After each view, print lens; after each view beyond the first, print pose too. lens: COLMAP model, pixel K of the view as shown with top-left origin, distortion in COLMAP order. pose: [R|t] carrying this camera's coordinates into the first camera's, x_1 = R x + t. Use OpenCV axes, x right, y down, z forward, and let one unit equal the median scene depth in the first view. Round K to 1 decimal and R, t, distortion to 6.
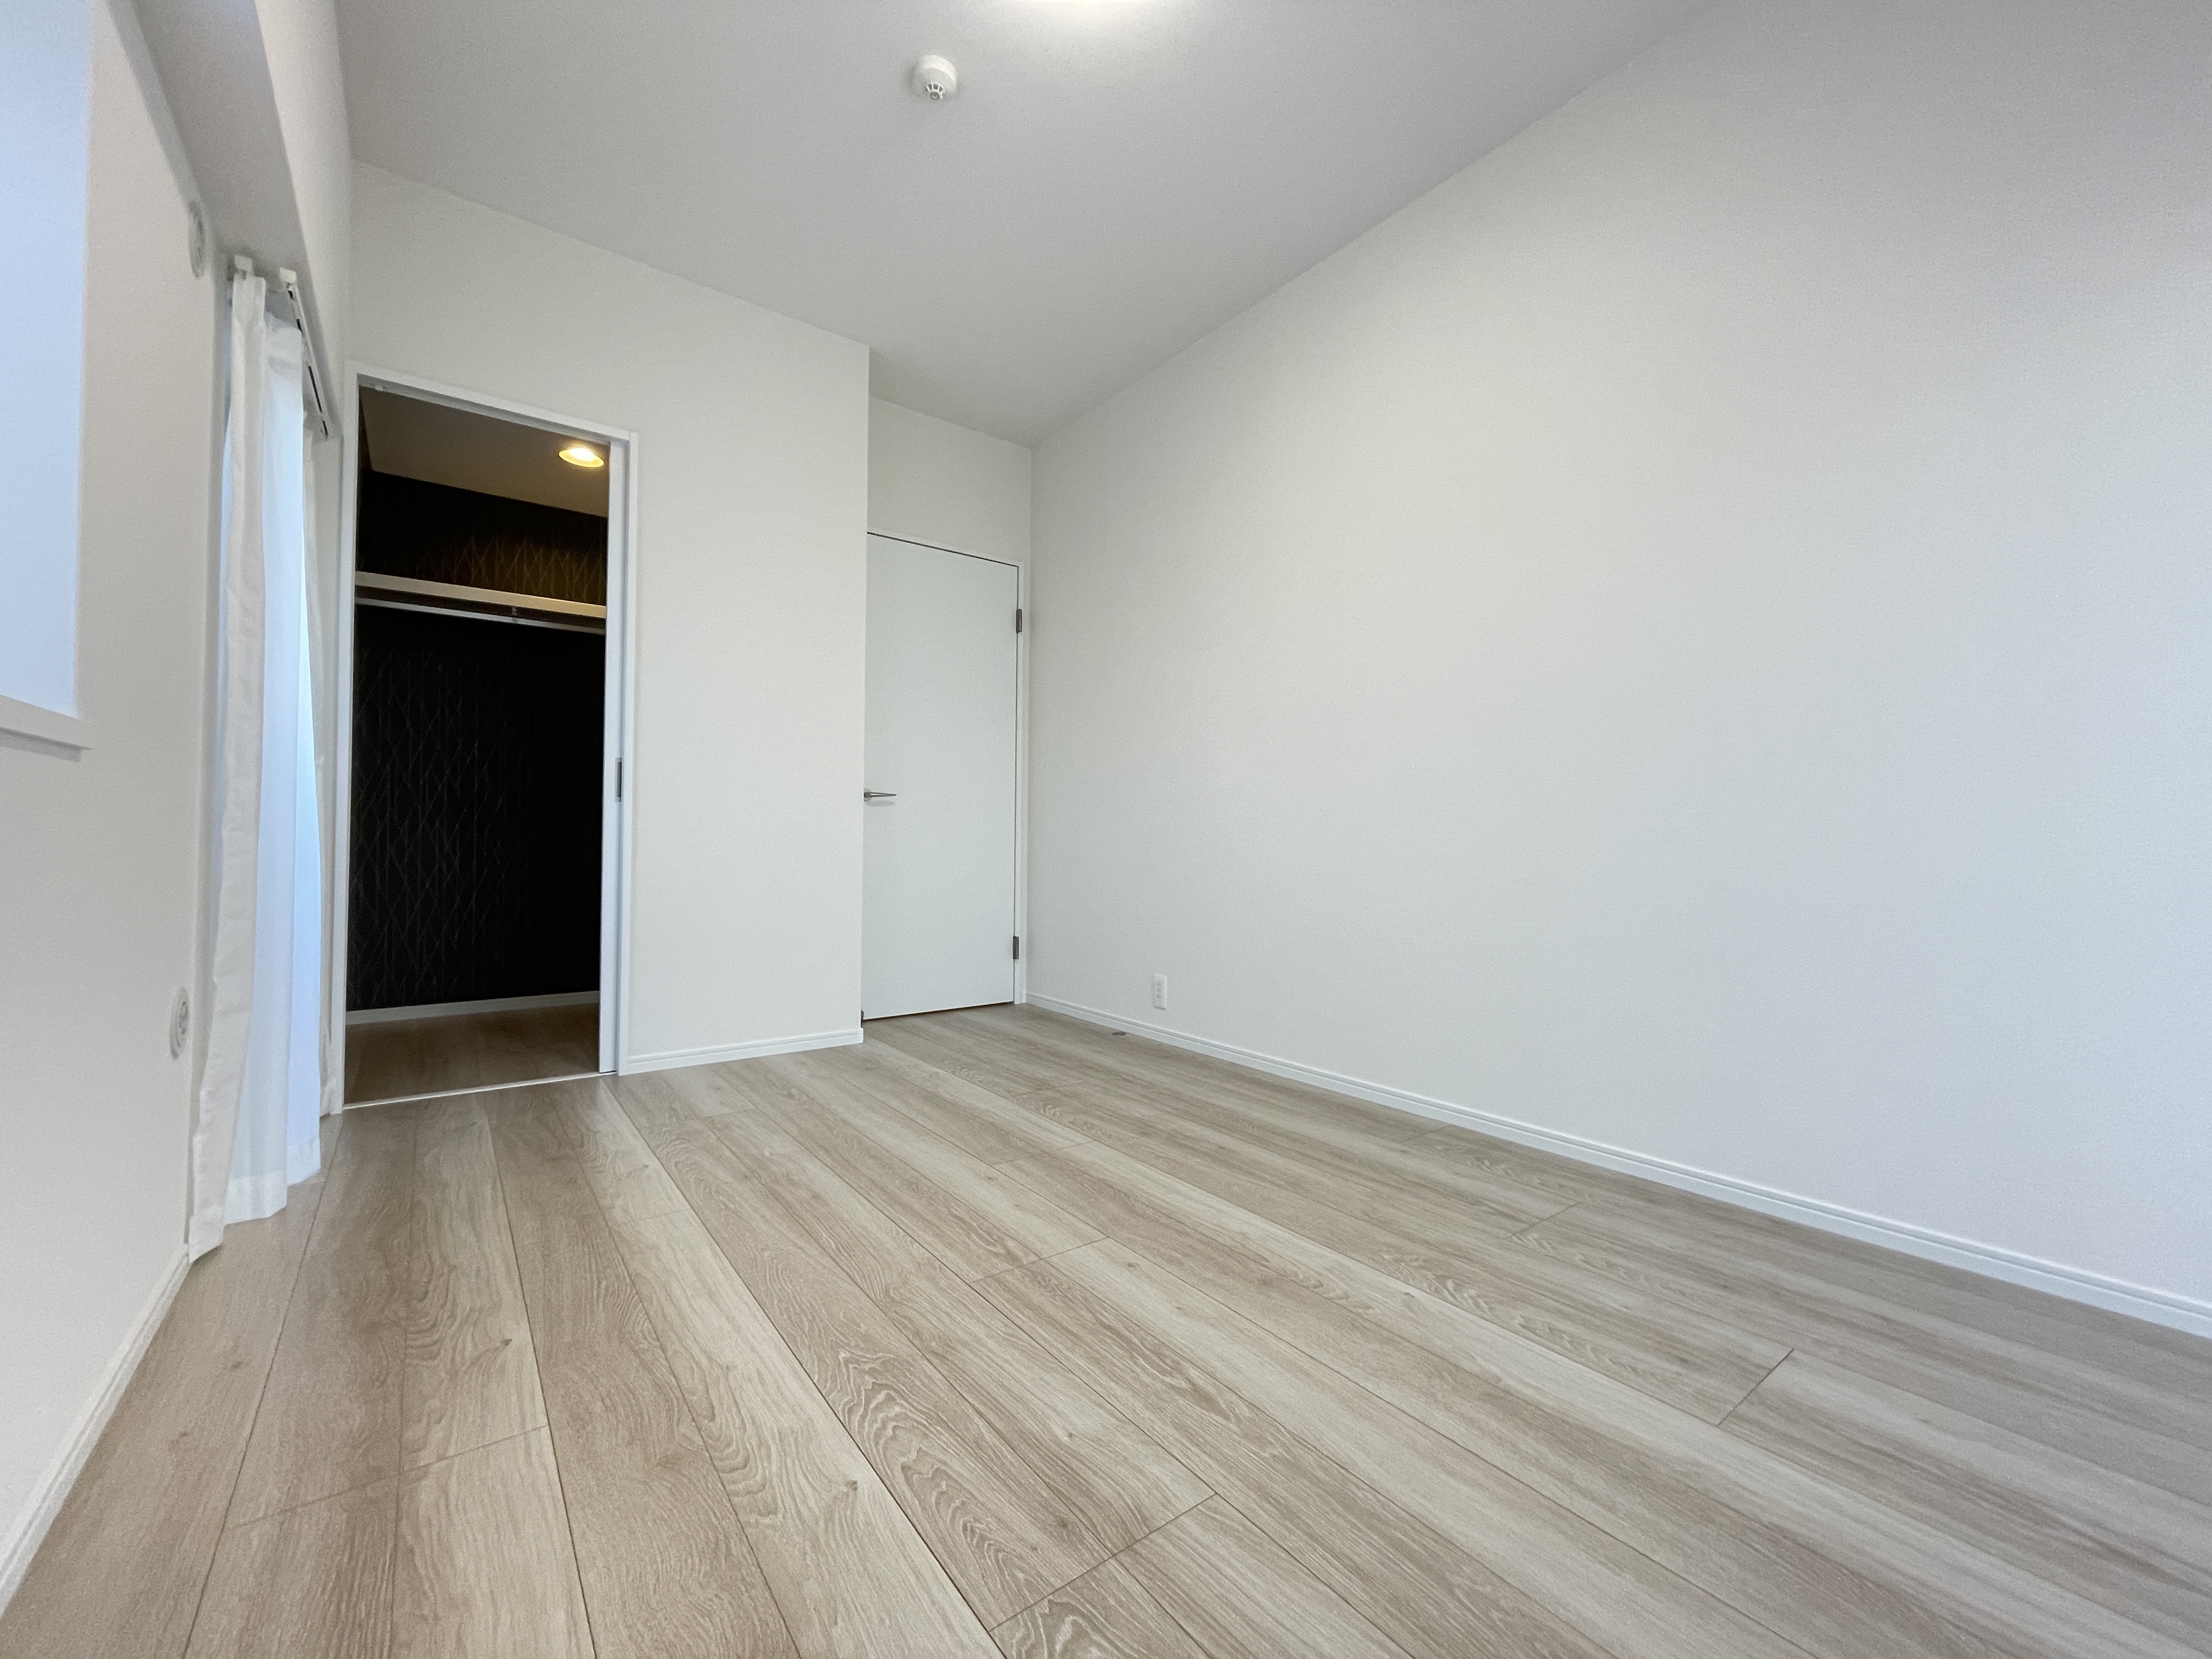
lens RADIAL K [[887.7, 0, 1106.0], [0, 887.7, 829.5], [0, 0, 1]] dist [0.000418, 0.000035]
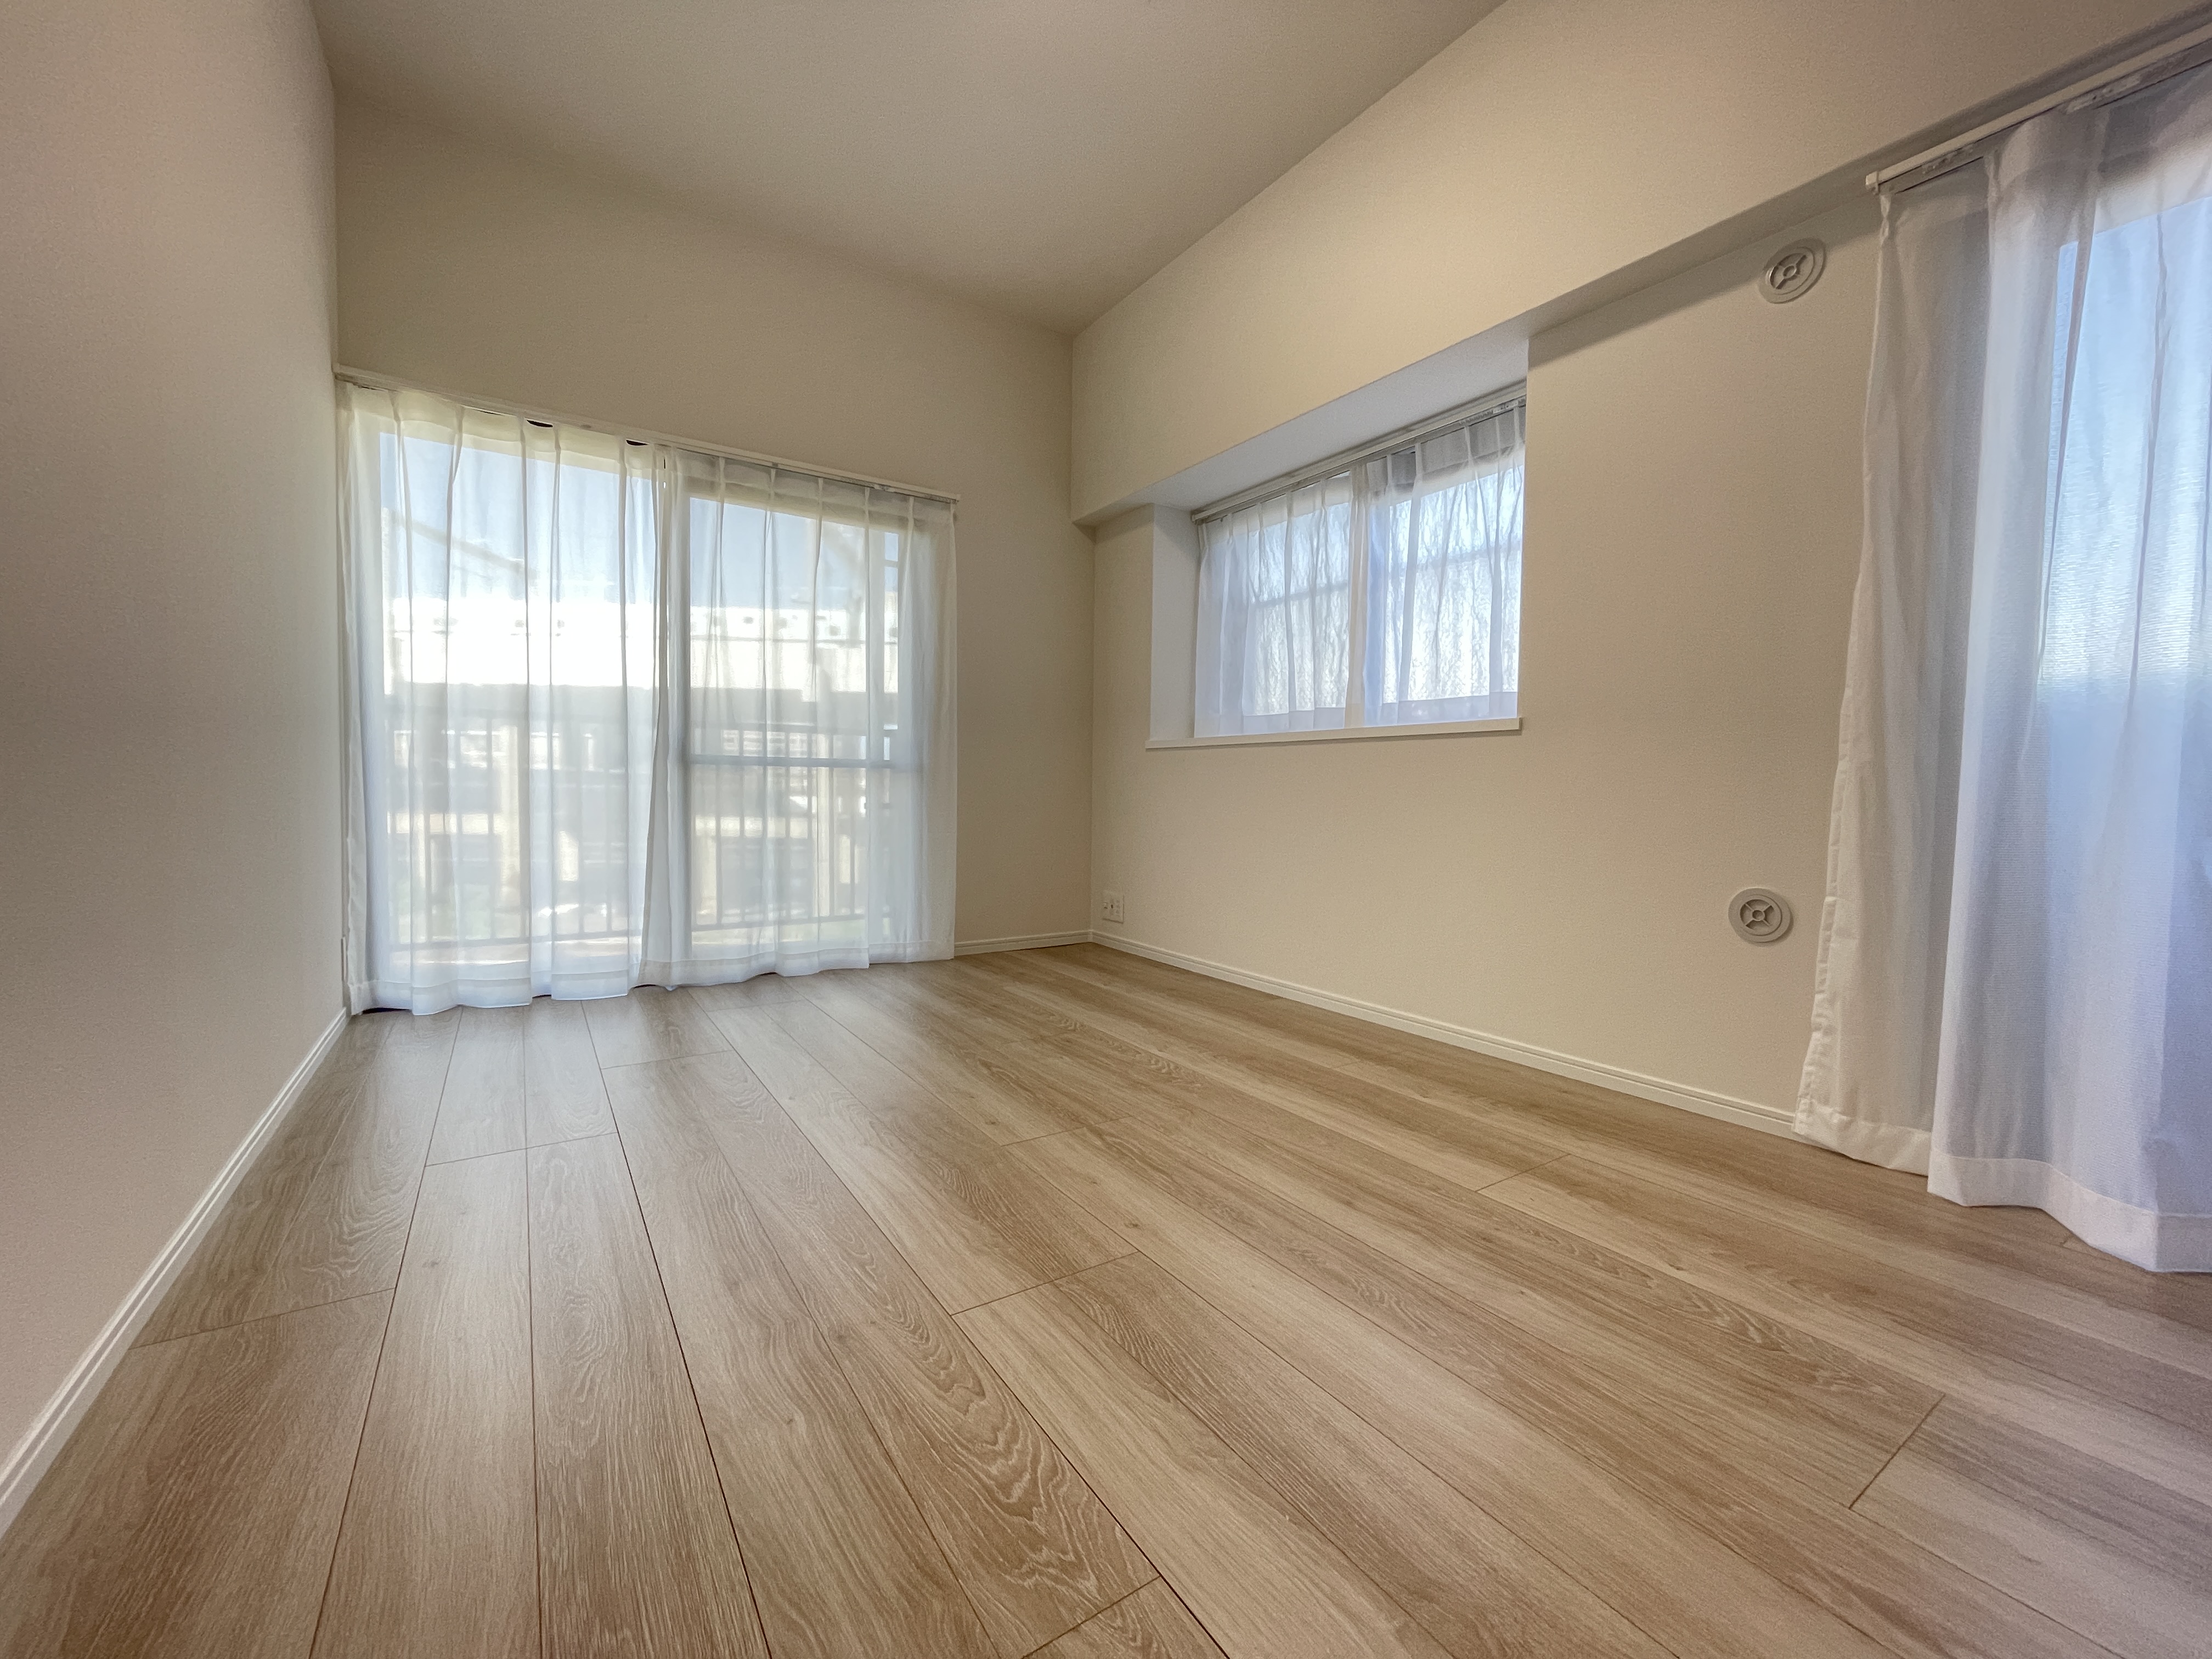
lens RADIAL K [[887.7, 0, 1106.0], [0, 887.7, 829.5], [0, 0, 1]] dist [0.000418, 0.000035]
pose [[-0.997774, -0.026597, 0.061151, -0.171994], [-0.024287, 0.998974, 0.038212, 0.061734], [-0.062105, 0.036642, -0.997397, 2.051411]]
